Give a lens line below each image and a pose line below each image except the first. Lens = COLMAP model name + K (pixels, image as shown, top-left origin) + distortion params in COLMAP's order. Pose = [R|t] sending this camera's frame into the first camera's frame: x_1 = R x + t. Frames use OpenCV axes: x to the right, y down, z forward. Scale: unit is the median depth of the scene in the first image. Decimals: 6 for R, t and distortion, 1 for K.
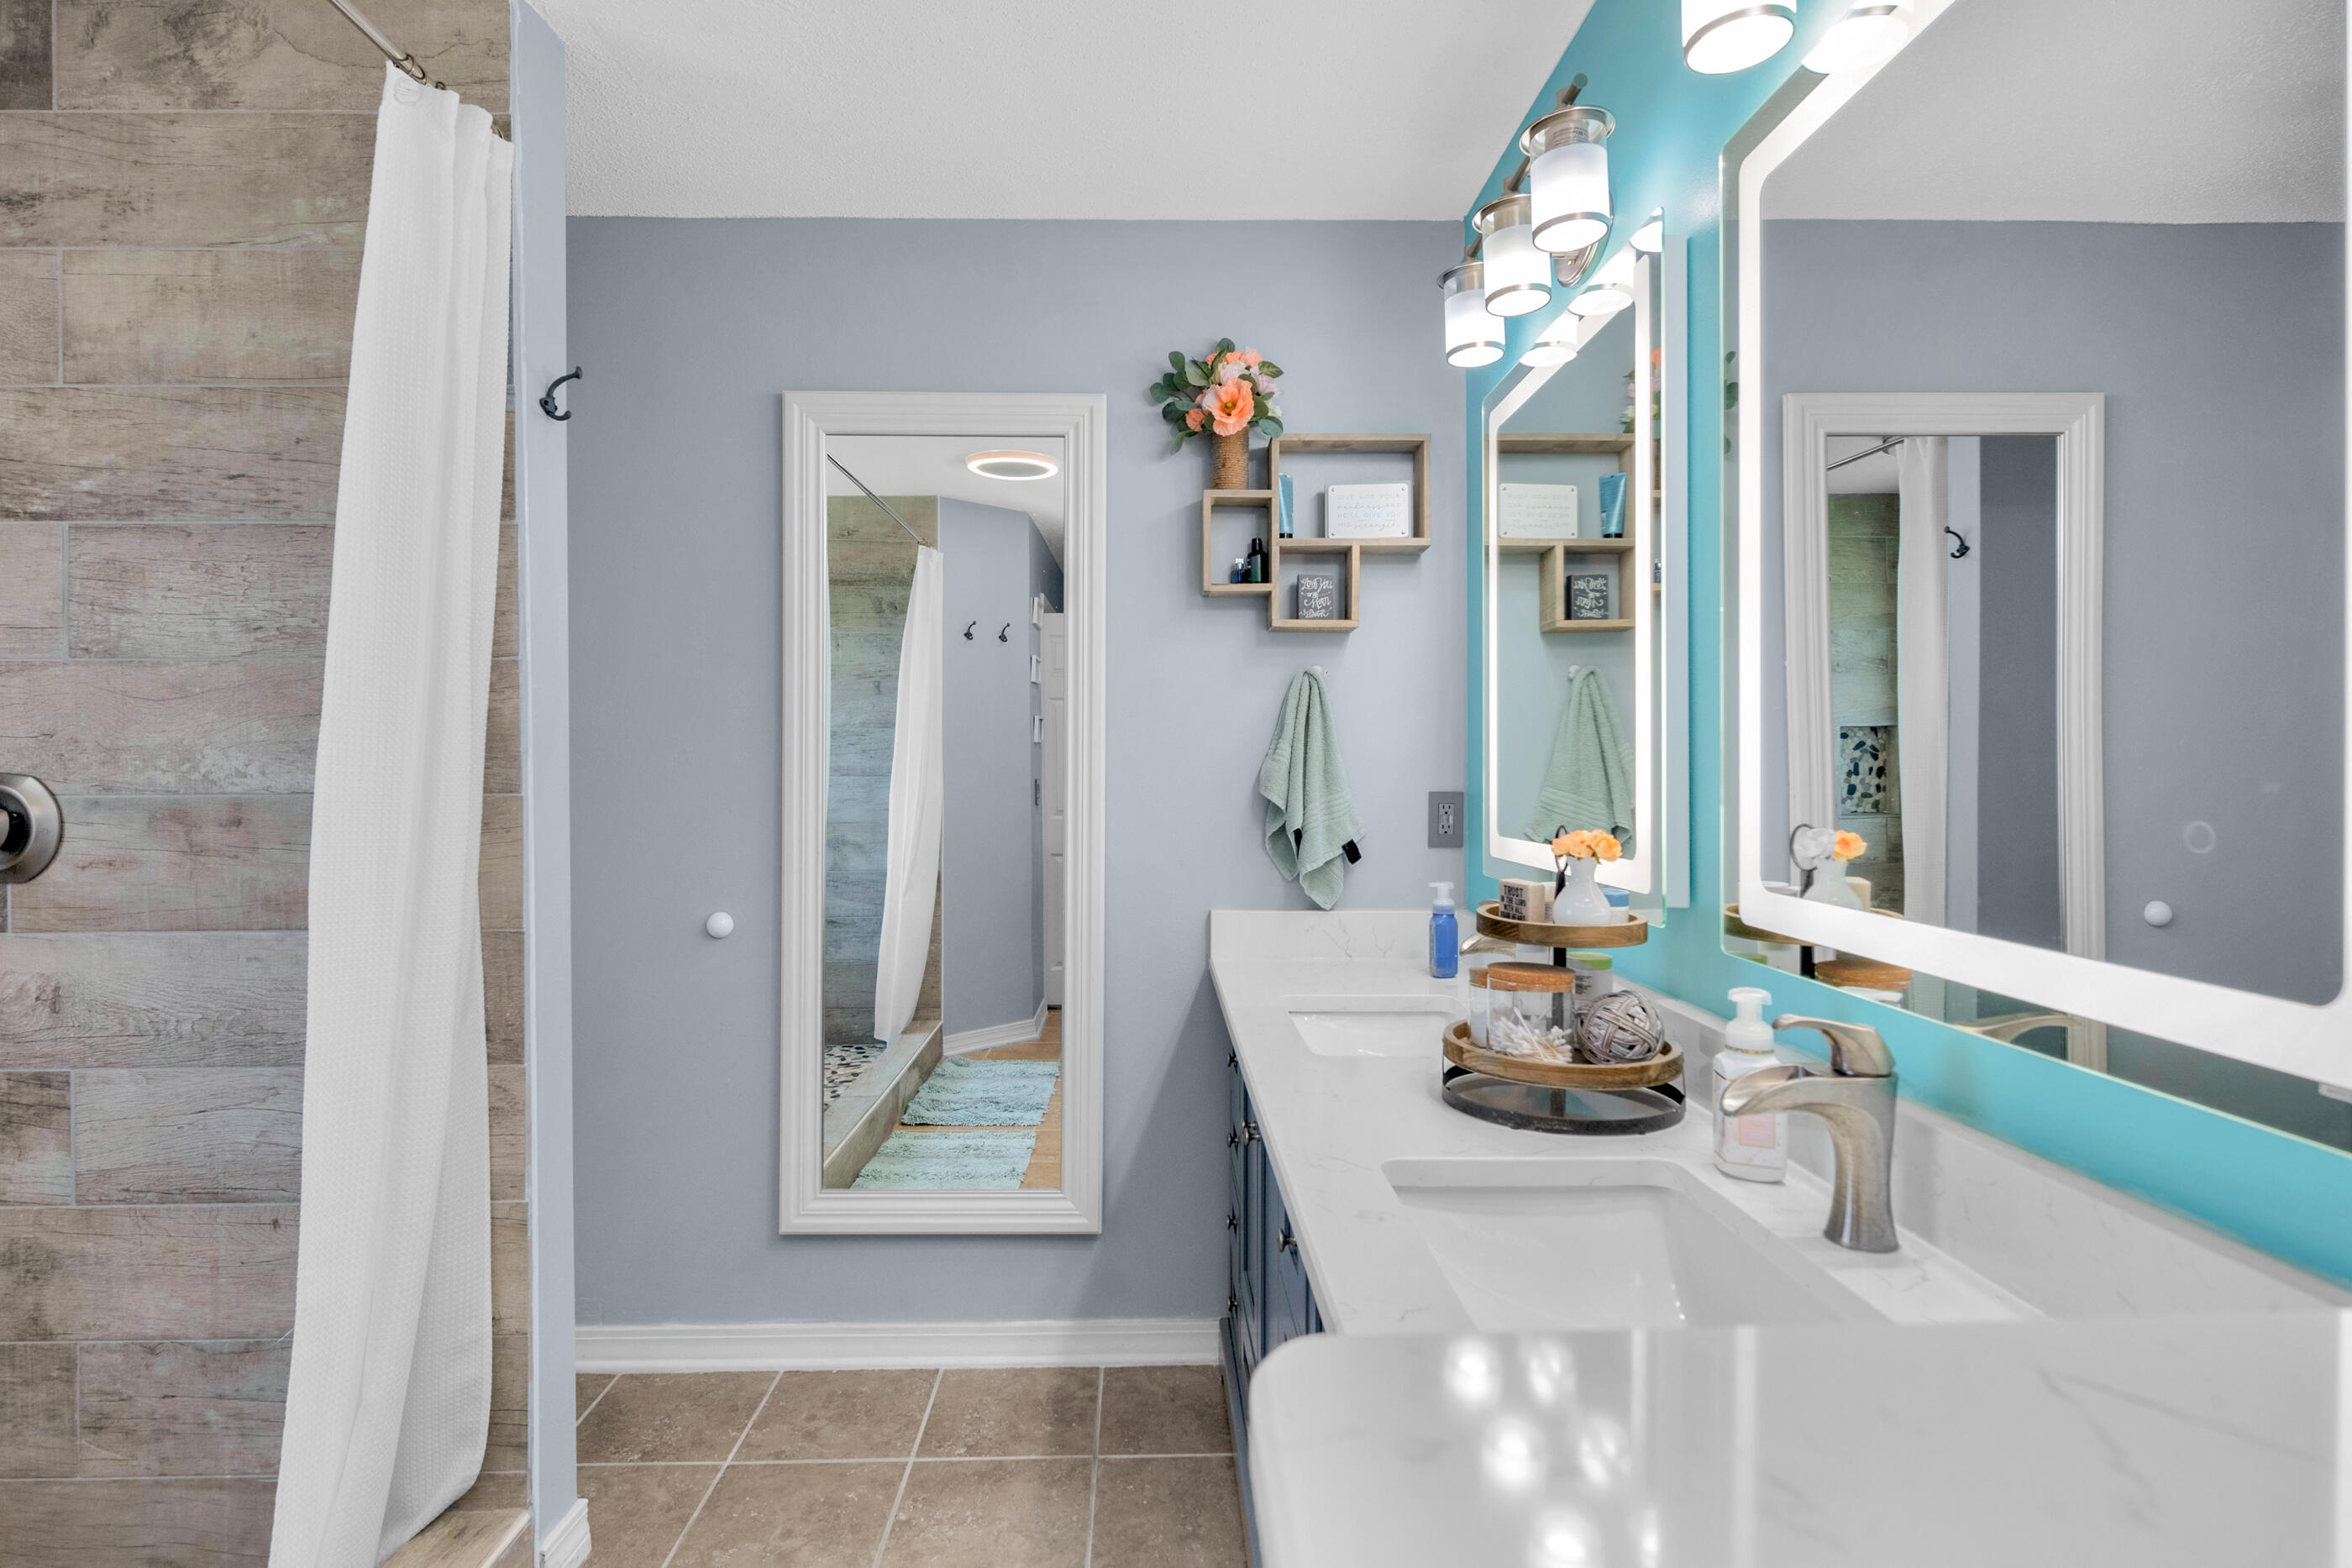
lens RADIAL K [[1158.9, 0, 1174.9], [0, 1158.9, 764.8], [0, 0, 1]] dist [-0.000135, -0.004485]
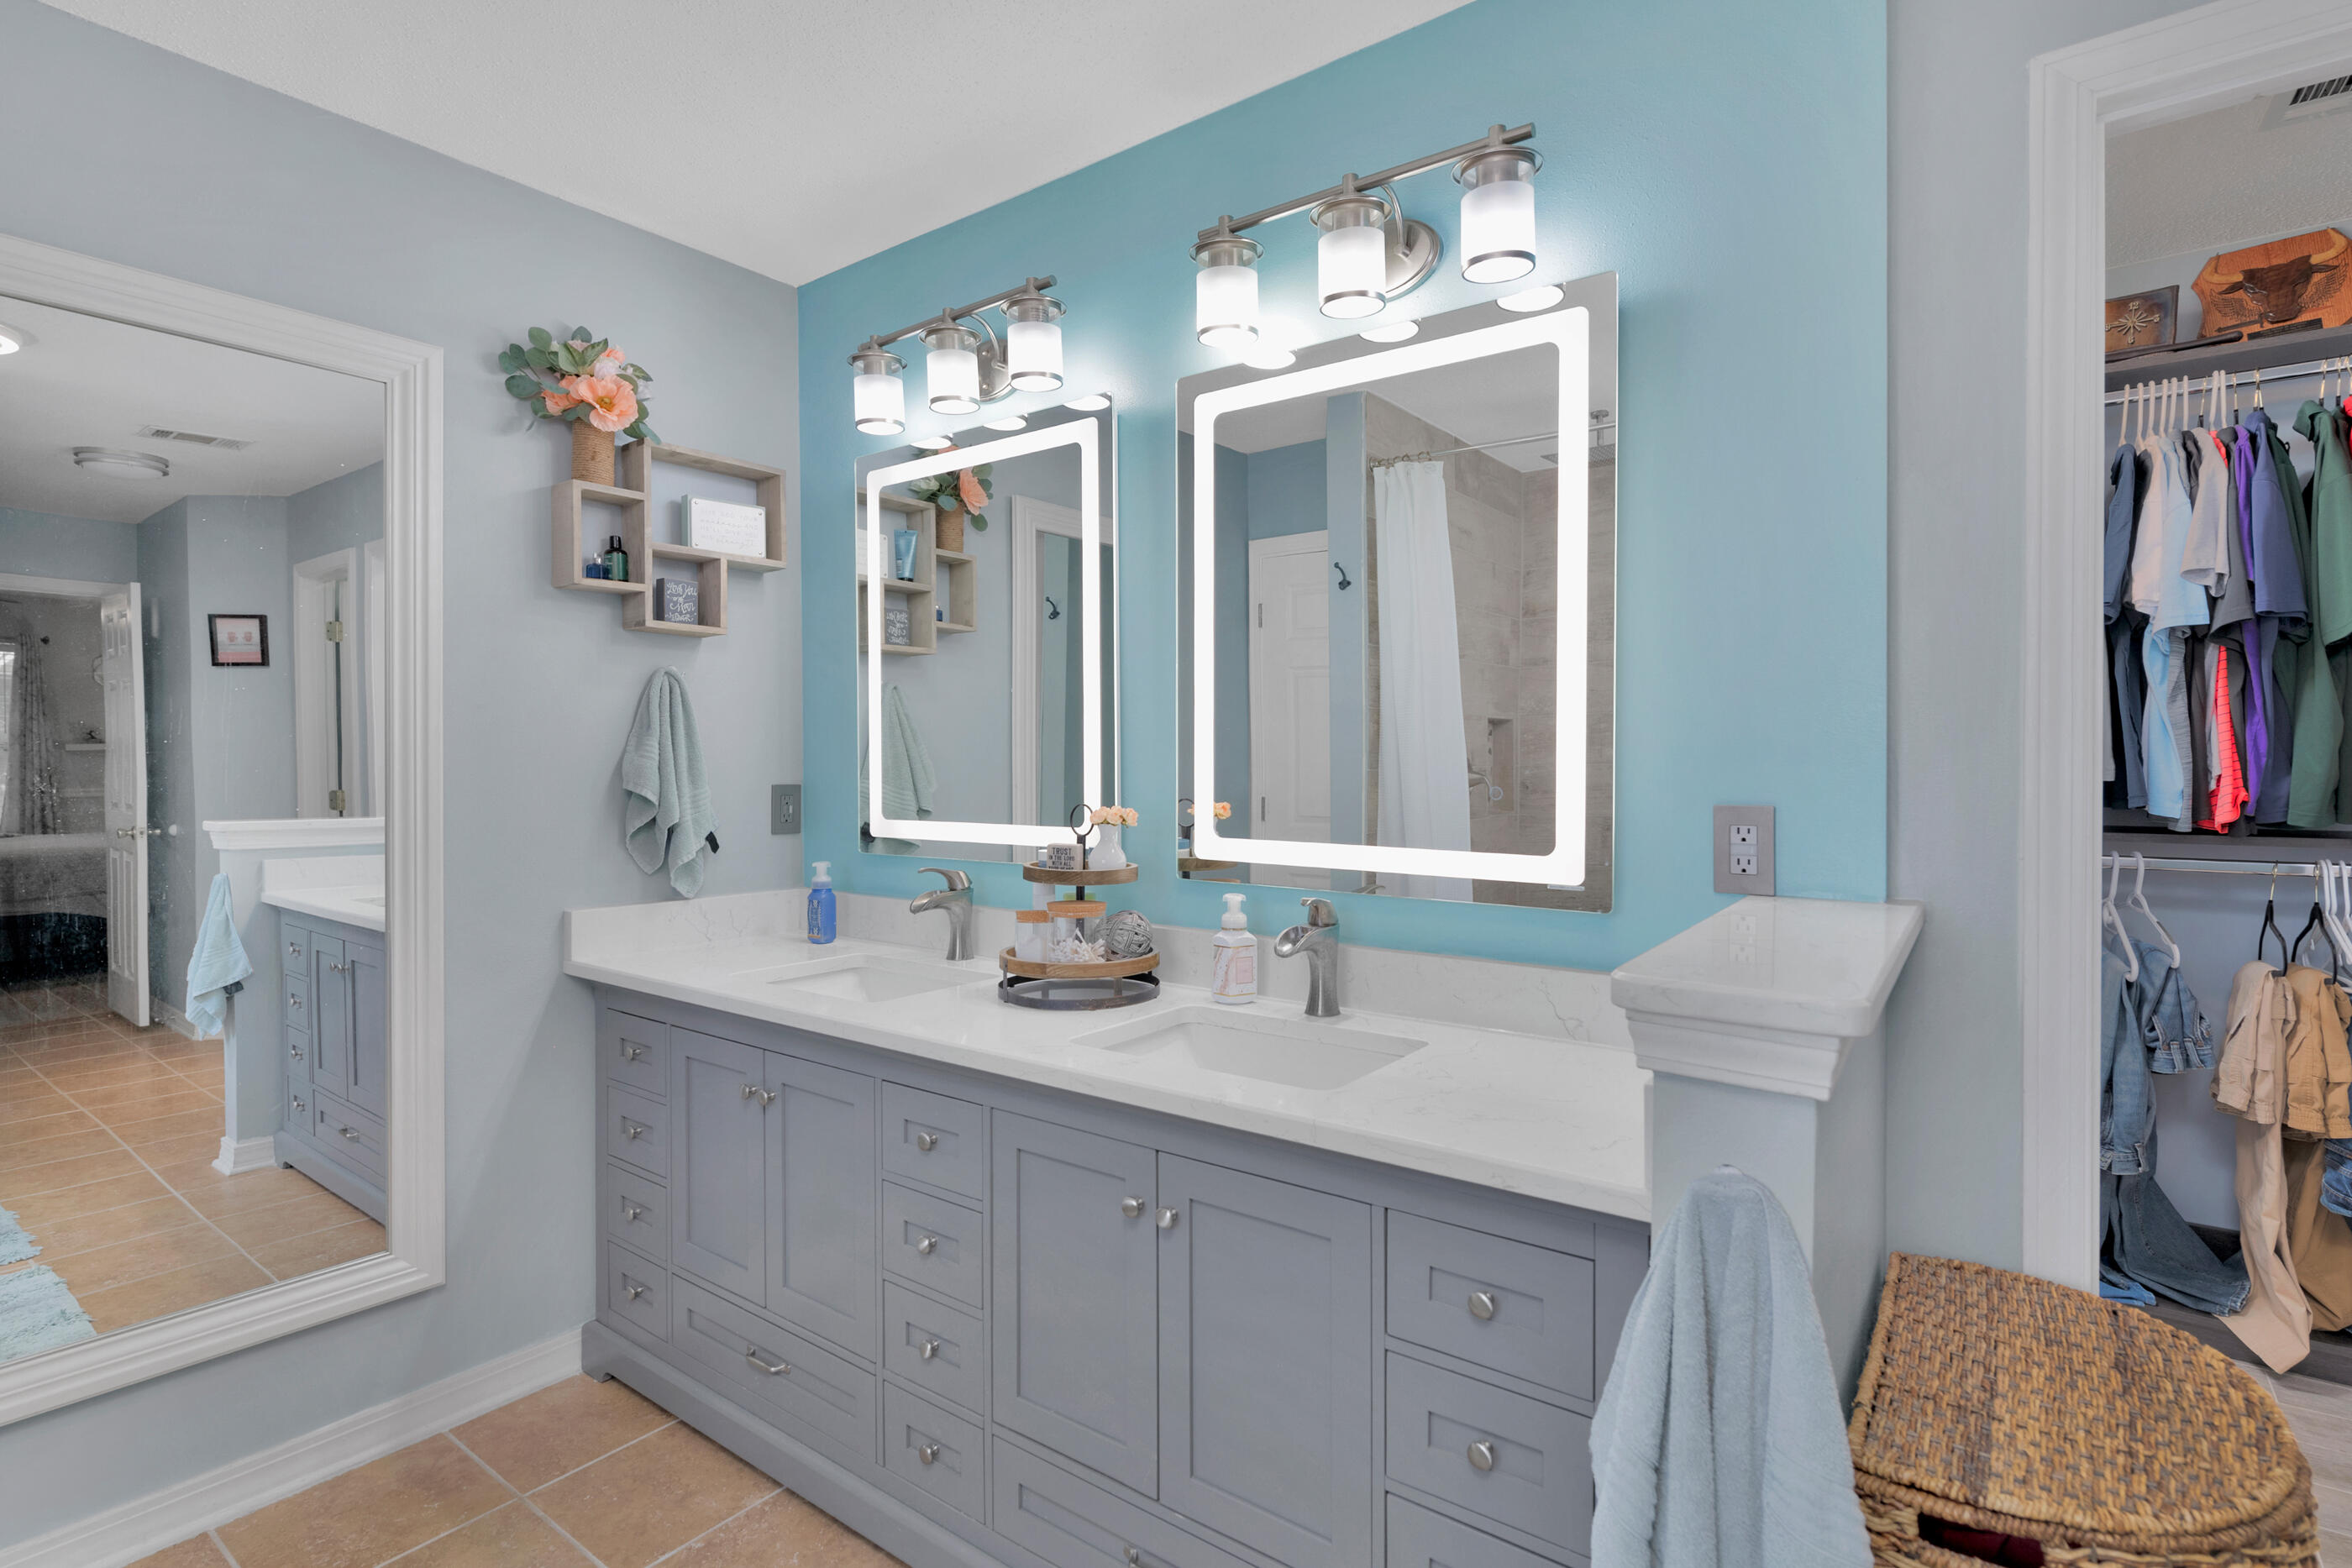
lens RADIAL K [[1082.9, 0, 1197.0], [0, 1082.9, 763.0], [0, 0, 1]] dist [0.005829, -0.006734]
pose [[0.617841, -0.000961, 0.786303, -0.362046], [-0.000517, 0.999999, 0.001628, -0.000081], [-0.786303, -0.001412, 0.617840, 0.022475]]
